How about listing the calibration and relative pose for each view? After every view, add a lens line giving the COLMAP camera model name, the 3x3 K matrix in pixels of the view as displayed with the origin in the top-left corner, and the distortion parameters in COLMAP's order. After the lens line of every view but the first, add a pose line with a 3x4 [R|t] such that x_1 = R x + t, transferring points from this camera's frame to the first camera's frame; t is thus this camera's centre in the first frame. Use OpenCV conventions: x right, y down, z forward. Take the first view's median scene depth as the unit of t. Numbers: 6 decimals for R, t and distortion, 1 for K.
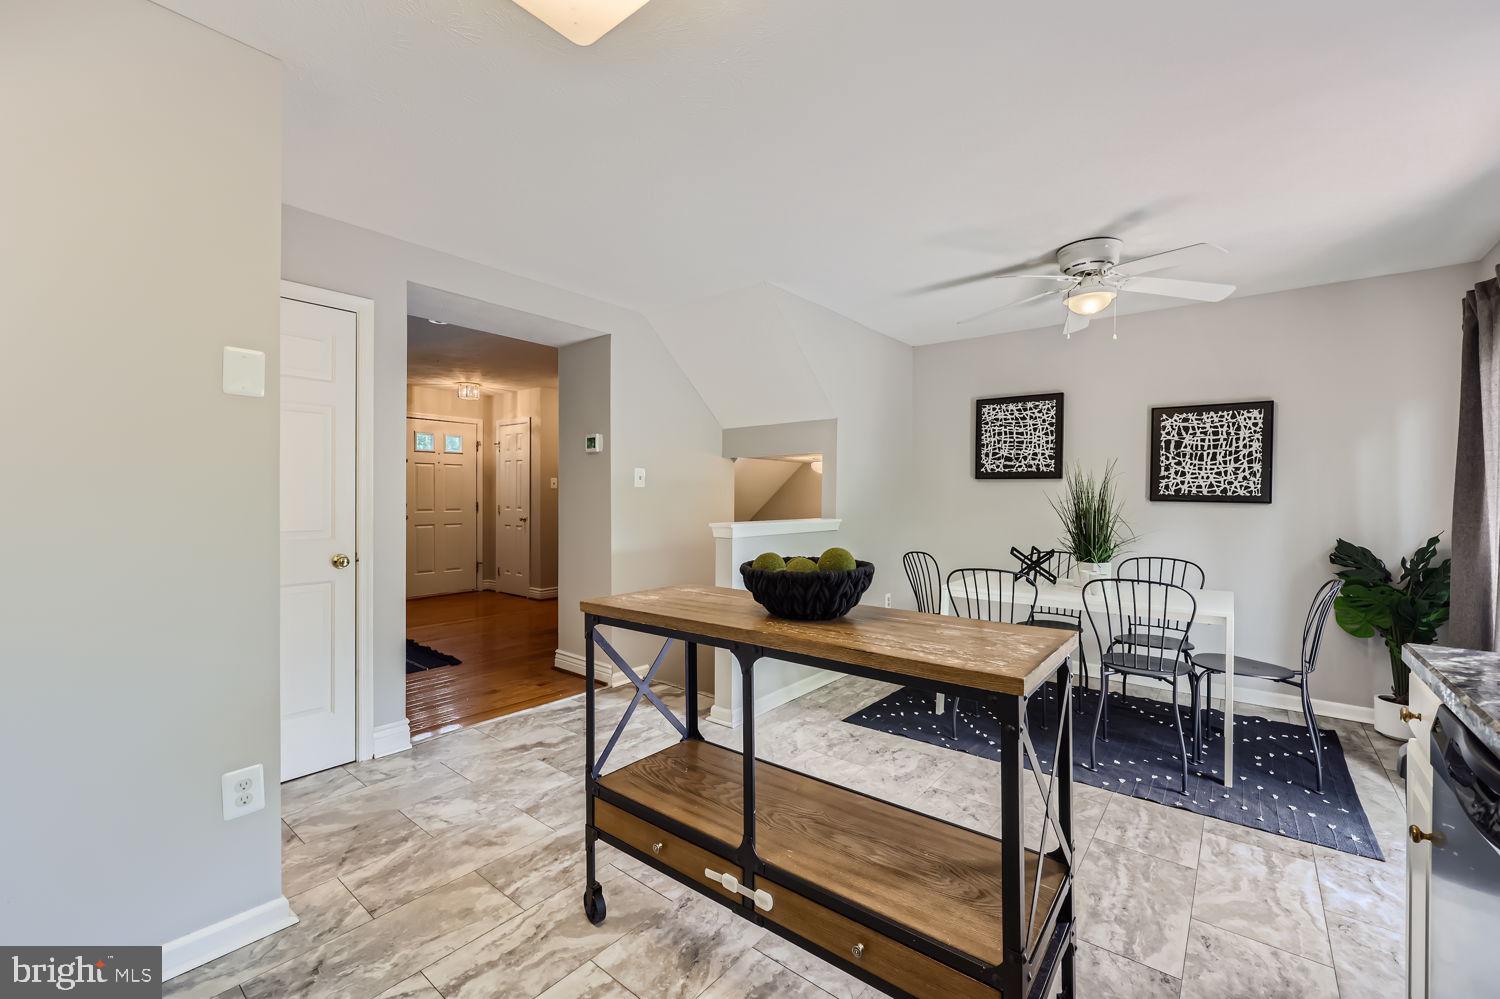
lens RADIAL K [[606.6, 0, 751.6], [0, 606.6, 501.7], [0, 0, 1]] dist [0.003745, -0.001682]
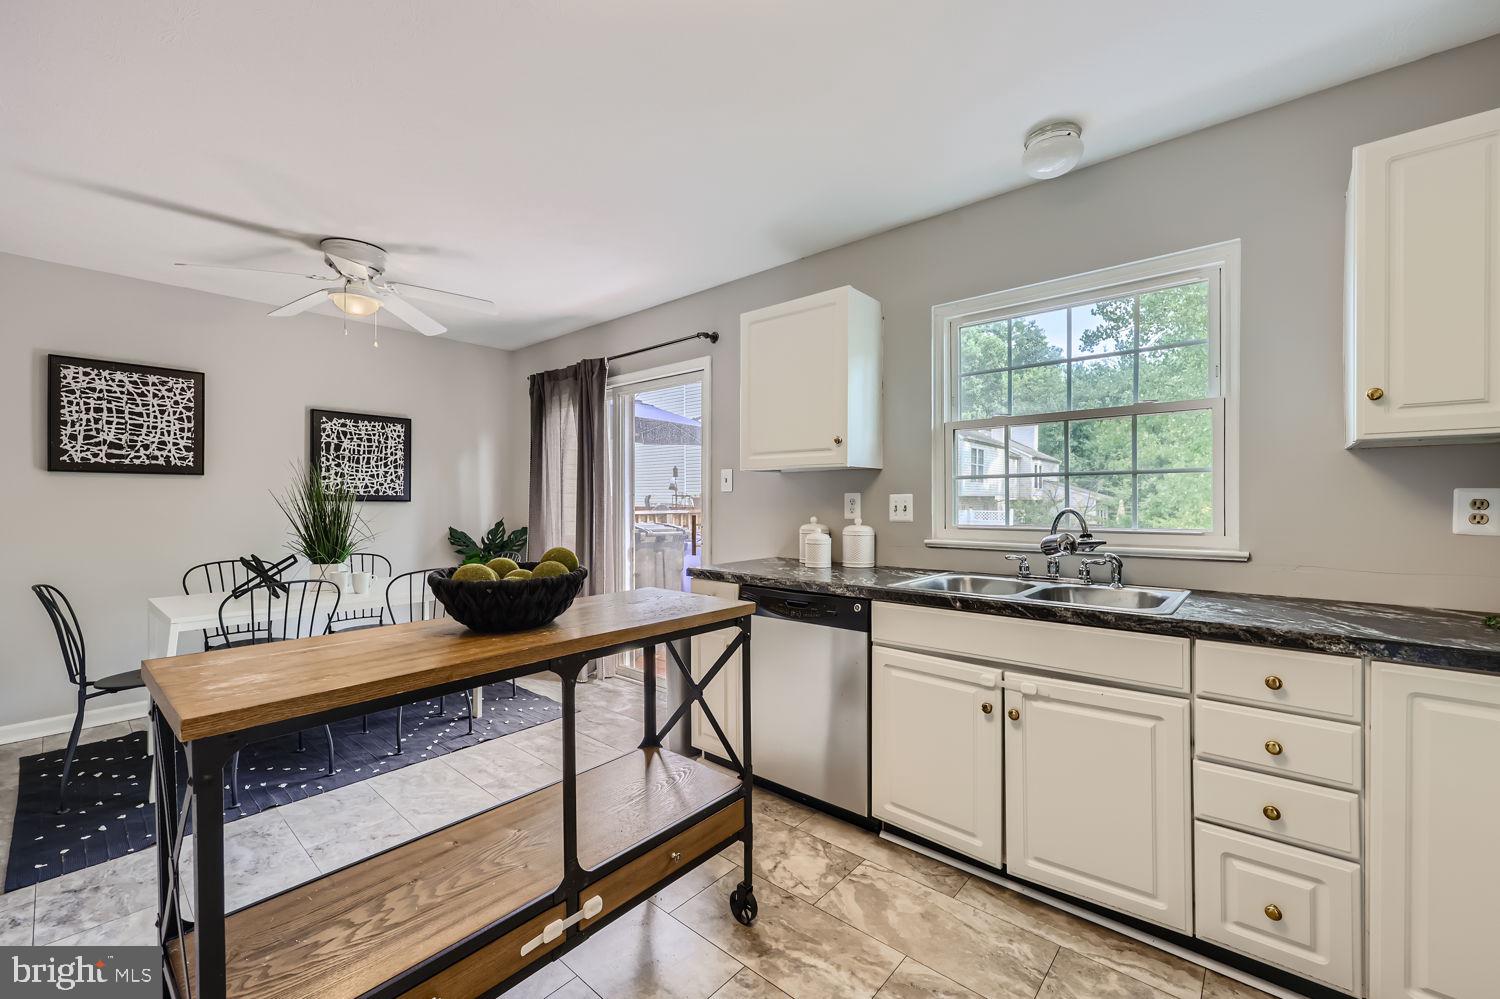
lens RADIAL K [[606.6, 0, 753.9], [0, 606.6, 501.7], [0, 0, 1]] dist [0.003745, -0.001682]
pose [[0.037382, -0.011392, 0.999236, -0.333402], [0.012522, 0.999862, 0.010931, -0.001855], [-0.999223, 0.012103, 0.037519, 0.237336]]
